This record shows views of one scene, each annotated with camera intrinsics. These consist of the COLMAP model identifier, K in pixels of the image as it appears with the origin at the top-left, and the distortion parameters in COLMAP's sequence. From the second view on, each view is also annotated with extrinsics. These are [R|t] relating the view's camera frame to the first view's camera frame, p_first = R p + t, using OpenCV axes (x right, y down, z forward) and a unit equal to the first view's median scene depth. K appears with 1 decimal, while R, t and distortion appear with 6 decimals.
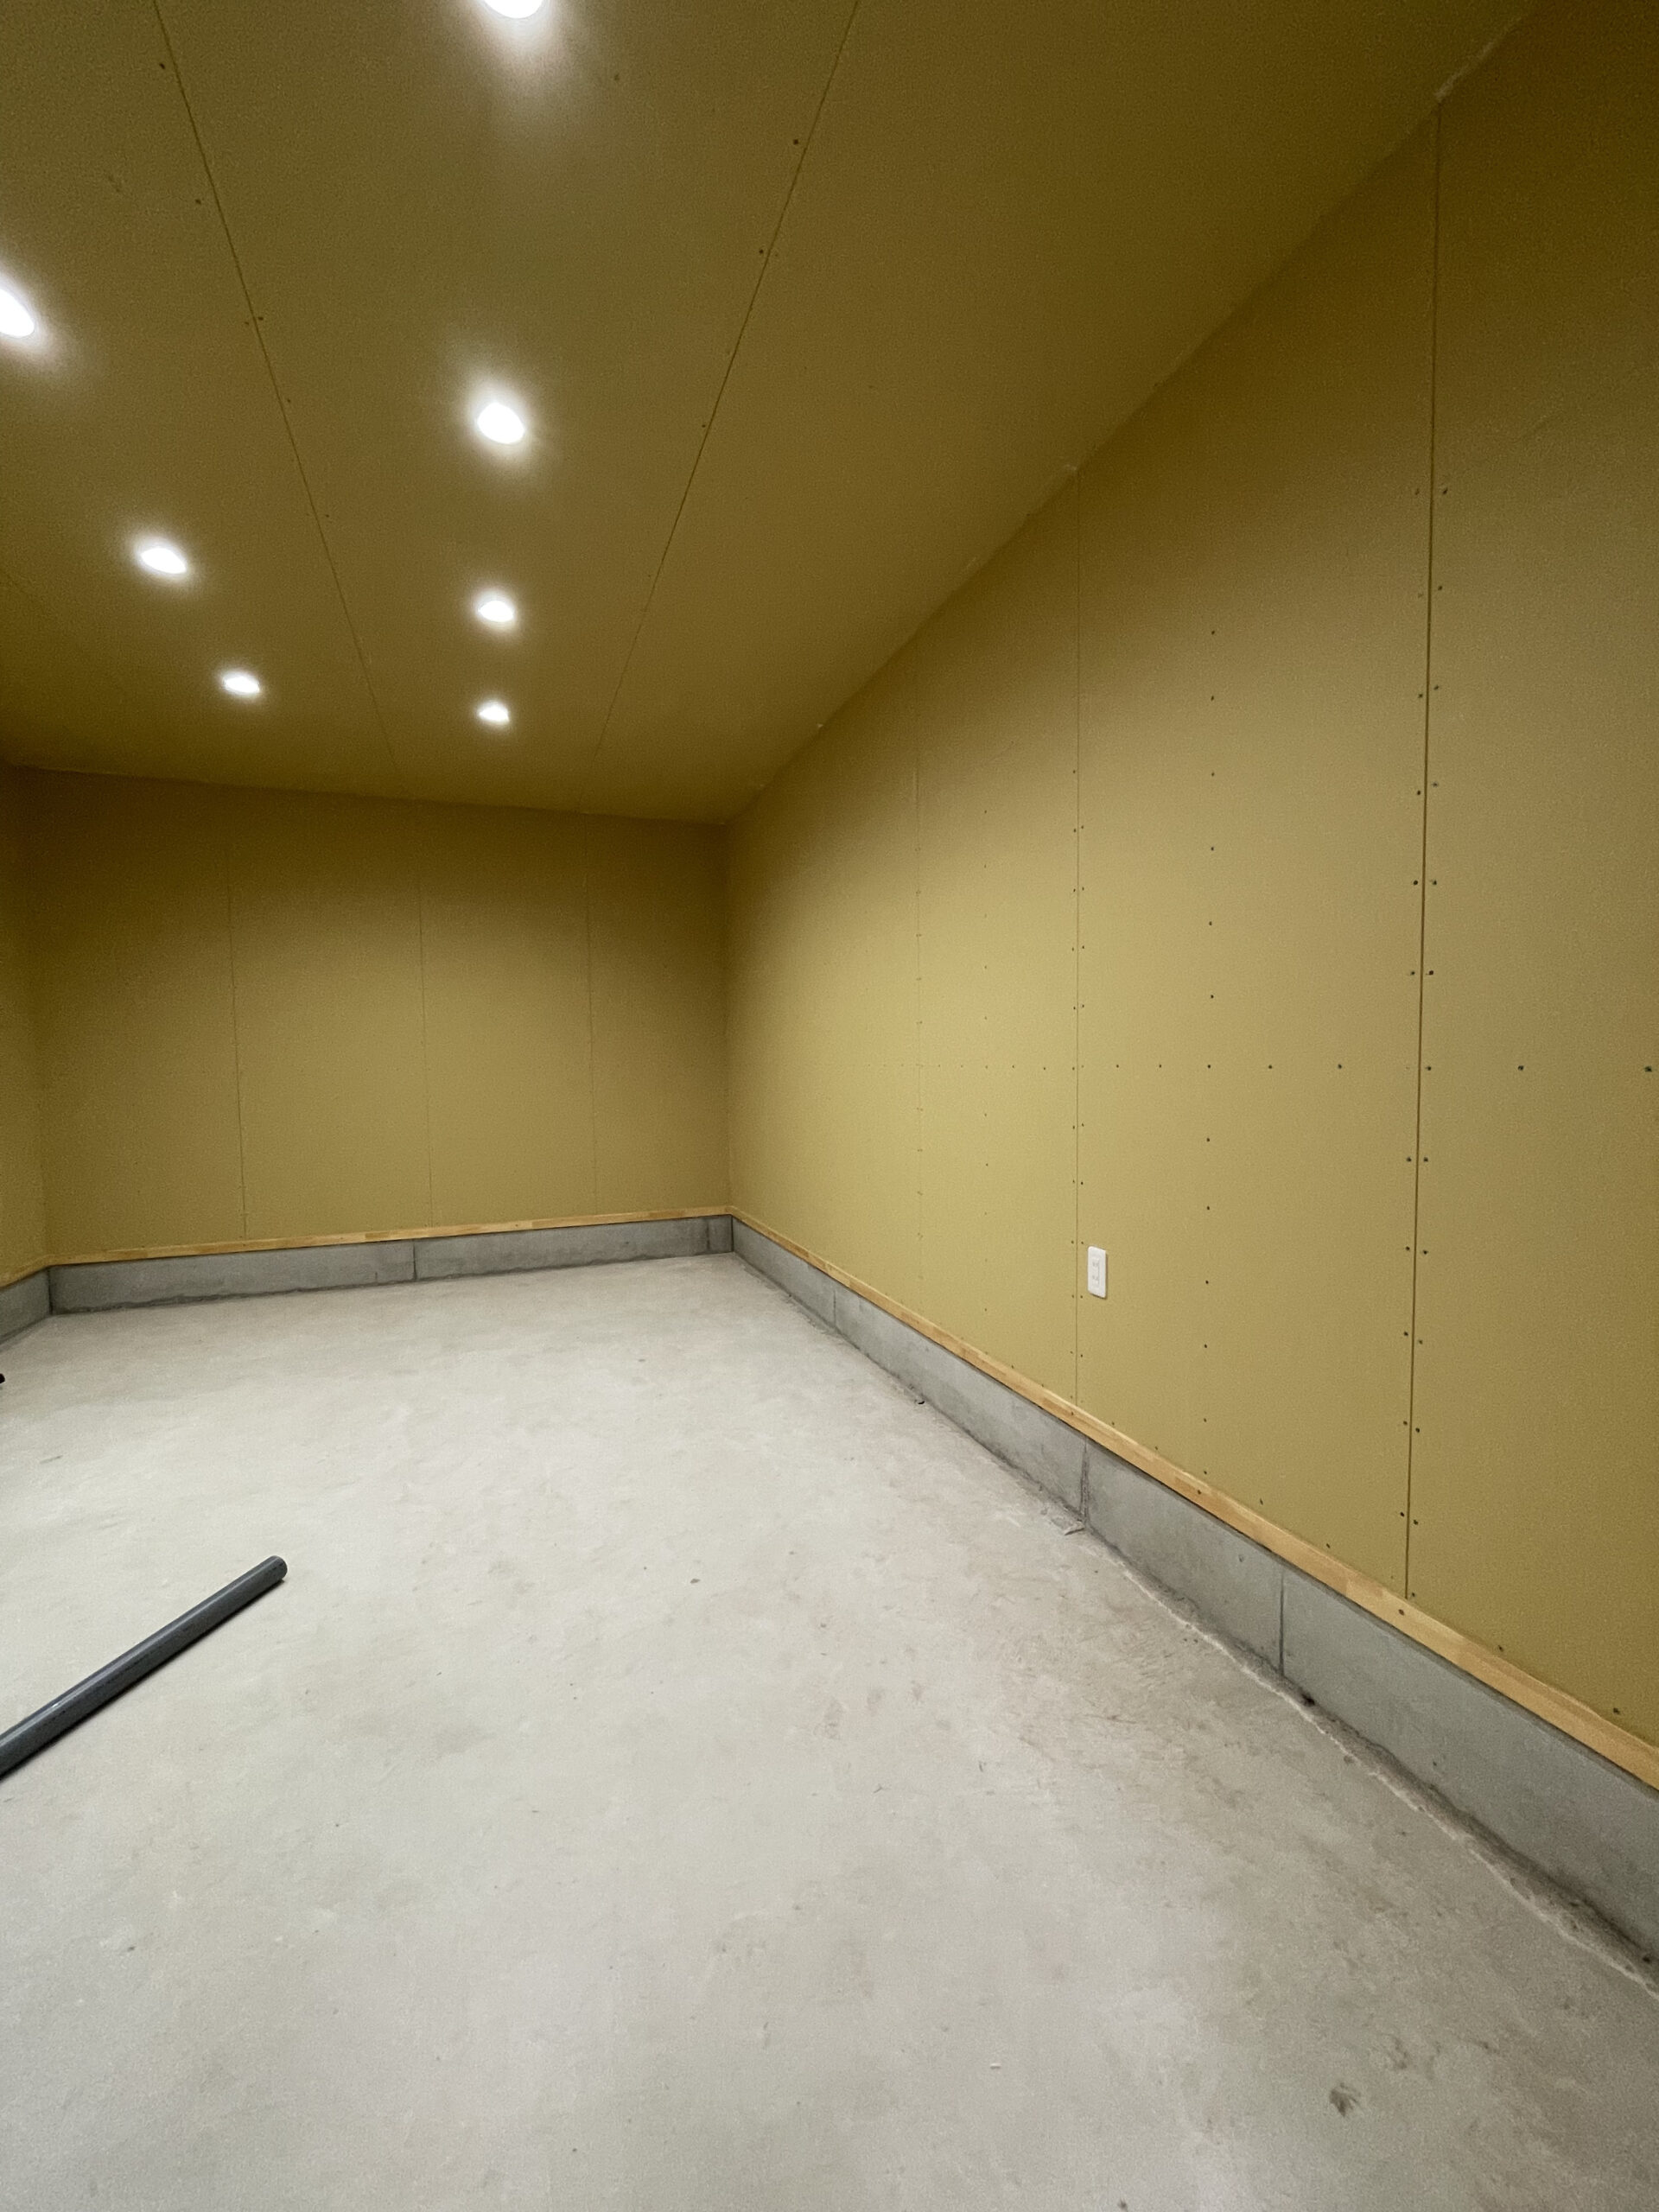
lens RADIAL K [[890.7, 0, 830.2], [0, 890.7, 1108.0], [0, 0, 1]] dist [-0.003126, -0.000681]
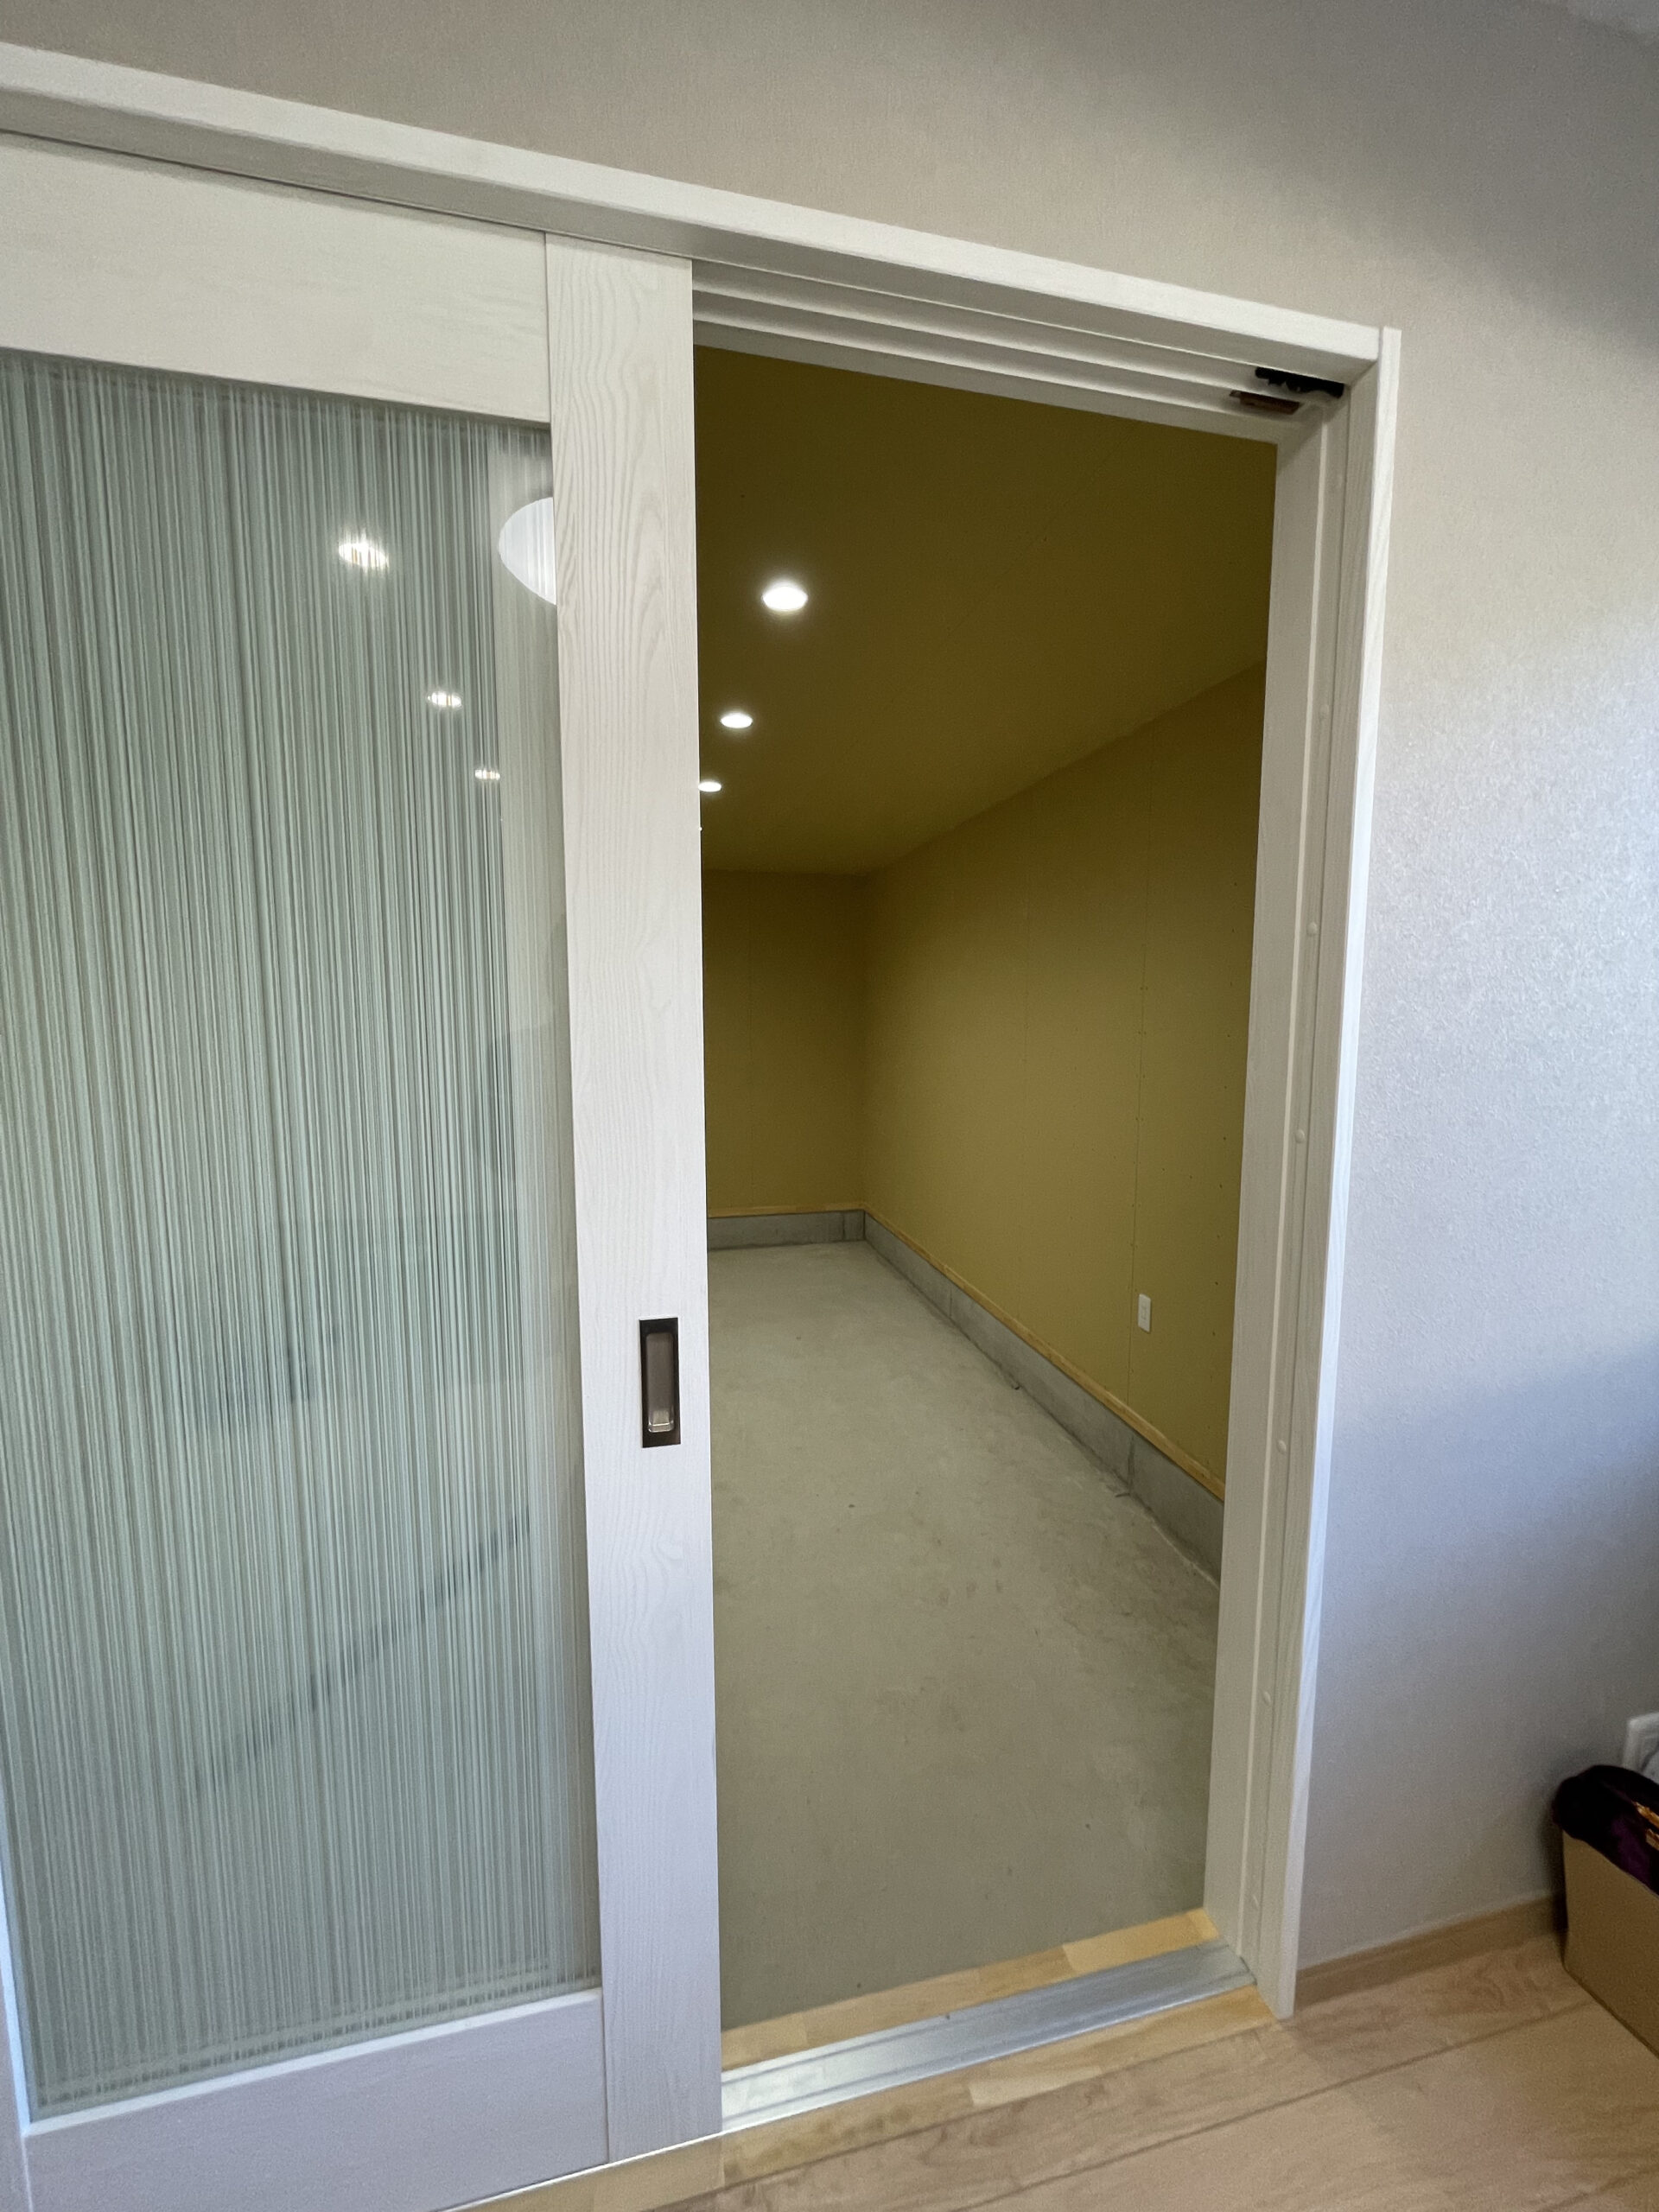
lens RADIAL K [[882.9, 0, 837.2], [0, 882.9, 1098.1], [0, 0, 1]] dist [-0.012822, -0.000292]
pose [[0.991827, 0.030161, -0.123971, -0.011166], [-0.025041, 0.998776, 0.042657, -0.156360], [0.125106, -0.039204, 0.991369, -0.321466]]
